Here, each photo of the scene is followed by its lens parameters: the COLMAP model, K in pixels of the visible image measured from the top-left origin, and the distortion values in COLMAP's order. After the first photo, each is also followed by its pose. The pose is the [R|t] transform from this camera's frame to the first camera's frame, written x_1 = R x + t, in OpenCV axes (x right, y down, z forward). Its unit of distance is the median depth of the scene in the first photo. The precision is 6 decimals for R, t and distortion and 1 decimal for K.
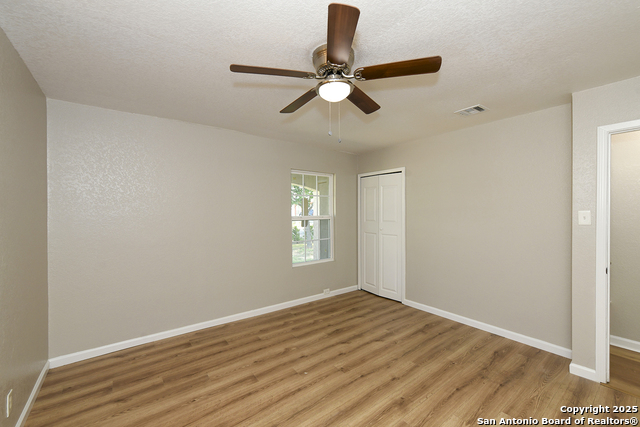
lens RADIAL K [[258.1, 0, 322.9], [0, 258.1, 211.9], [0, 0, 1]] dist [-0.004055, 0.000029]
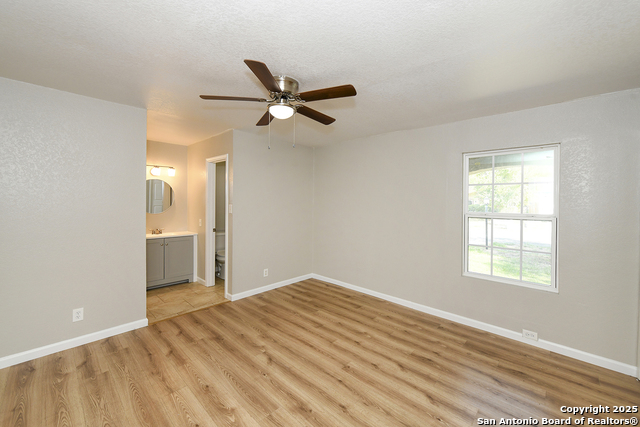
lens RADIAL K [[258.1, 0, 322.4], [0, 258.1, 201.3], [0, 0, 1]] dist [-0.004055, 0.000029]
pose [[0.169782, 0.007969, -0.985449, 0.827778], [-0.020043, 0.999788, 0.004632, -0.011161], [0.985278, 0.018965, 0.169906, 0.603081]]
